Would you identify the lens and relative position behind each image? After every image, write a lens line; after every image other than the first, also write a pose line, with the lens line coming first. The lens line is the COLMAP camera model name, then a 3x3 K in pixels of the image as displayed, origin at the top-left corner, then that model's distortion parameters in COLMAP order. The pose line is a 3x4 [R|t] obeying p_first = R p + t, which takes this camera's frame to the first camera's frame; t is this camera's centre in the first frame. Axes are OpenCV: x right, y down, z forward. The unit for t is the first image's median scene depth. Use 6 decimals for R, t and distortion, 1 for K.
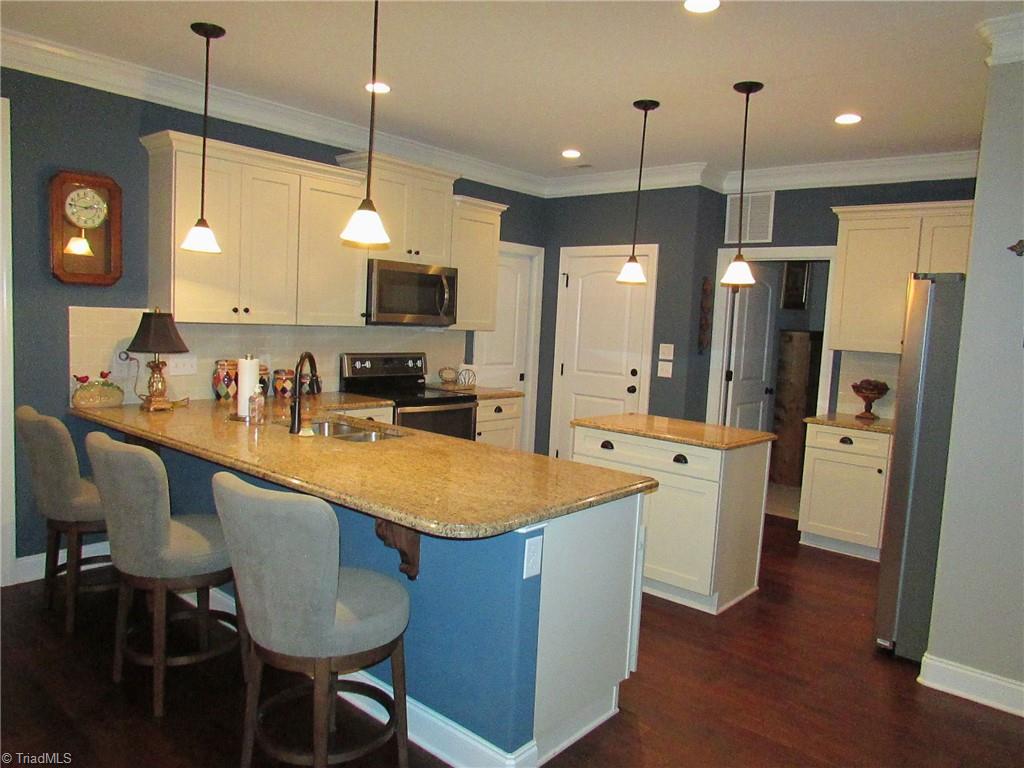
lens RADIAL K [[729.7, 0, 517.1], [0, 729.7, 381.8], [0, 0, 1]] dist [-0.036018, 0.002195]
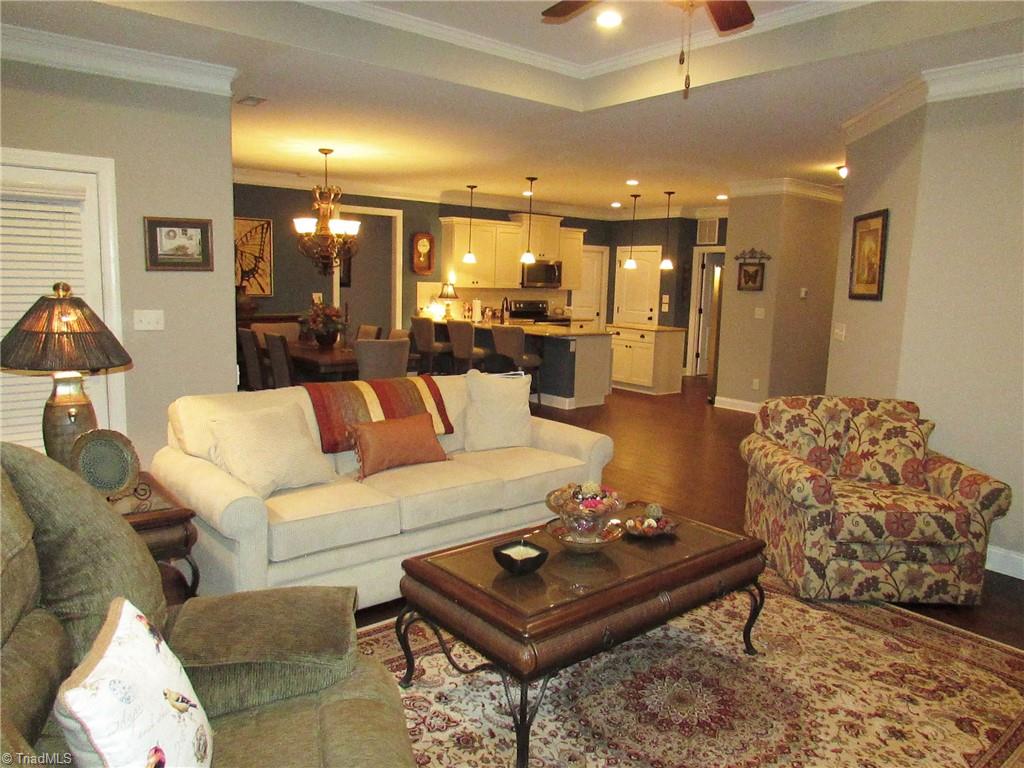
lens RADIAL K [[729.7, 0, 517.1], [0, 729.7, 381.8], [0, 0, 1]] dist [-0.036018, 0.002195]
pose [[0.984363, 0.003982, -0.176104, 0.159235], [0.003802, 0.999031, 0.043842, 0.100758], [0.176108, -0.043826, 0.983395, -1.099403]]
